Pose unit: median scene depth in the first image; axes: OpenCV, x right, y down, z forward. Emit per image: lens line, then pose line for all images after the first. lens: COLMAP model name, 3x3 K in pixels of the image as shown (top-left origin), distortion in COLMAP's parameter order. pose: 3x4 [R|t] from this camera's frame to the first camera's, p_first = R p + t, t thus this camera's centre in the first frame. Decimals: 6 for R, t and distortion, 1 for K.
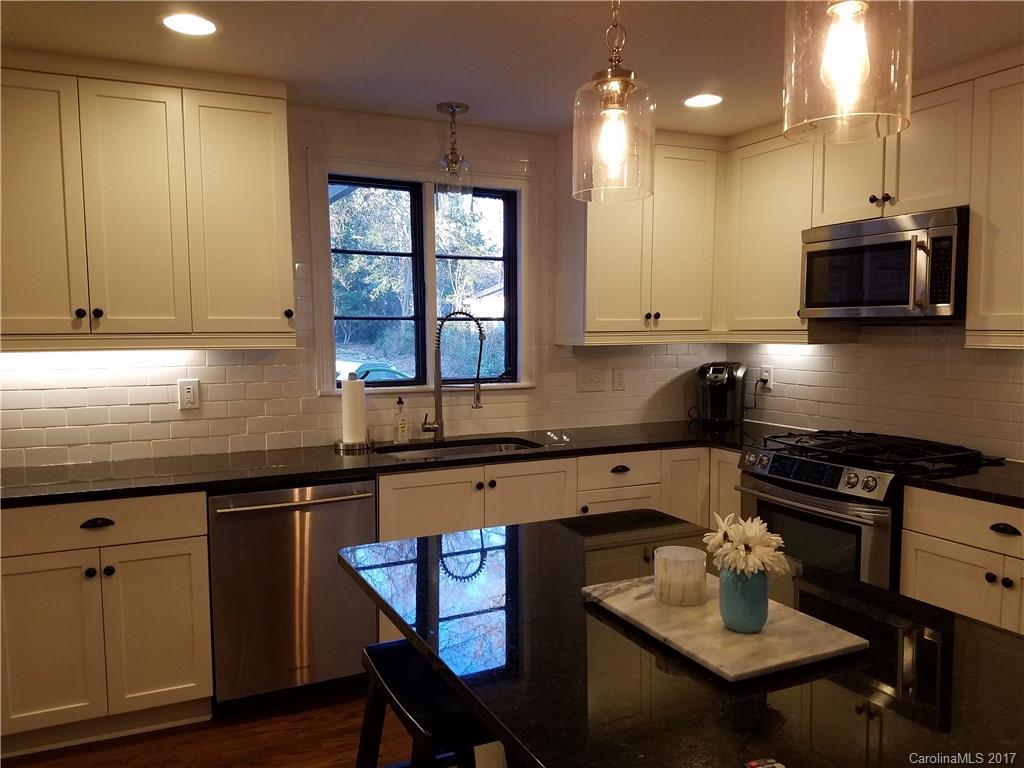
lens RADIAL K [[783.3, 0, 515.2], [0, 783.3, 388.9], [0, 0, 1]] dist [0.222720, -0.429201]
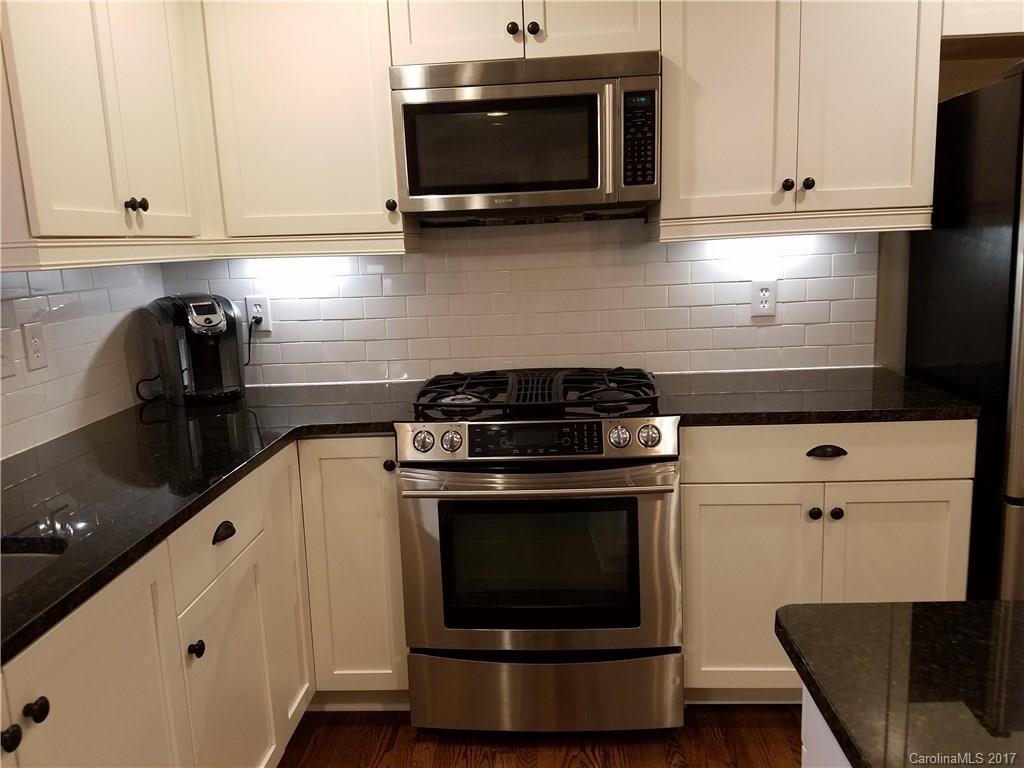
lens RADIAL K [[783.3, 0, 515.2], [0, 783.3, 388.9], [0, 0, 1]] dist [0.222720, -0.429201]
pose [[0.491104, -0.173866, 0.853573, -0.173005], [0.107839, 0.984476, 0.138484, -0.027218], [-0.864400, 0.024039, 0.502230, 0.612563]]
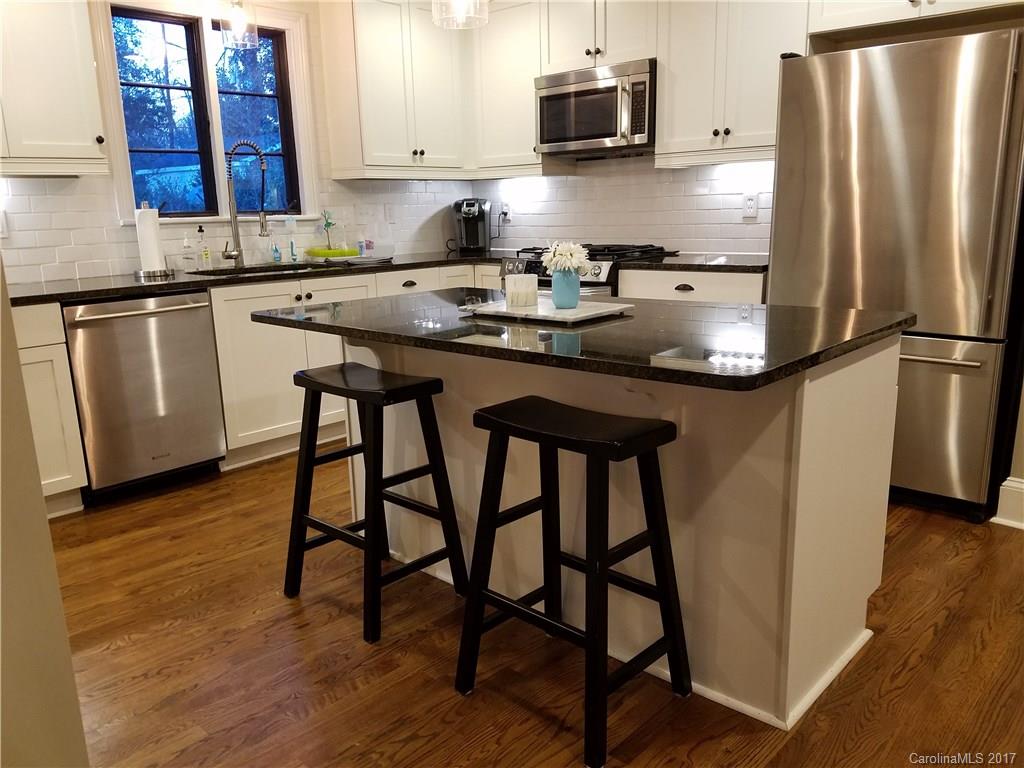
lens RADIAL K [[783.3, 0, 515.2], [0, 783.3, 388.9], [0, 0, 1]] dist [0.222720, -0.429201]
pose [[0.928027, -0.105726, 0.357194, -0.164327], [0.051961, 0.986244, 0.156919, 0.080284], [-0.368870, -0.127064, 0.920755, -0.190394]]
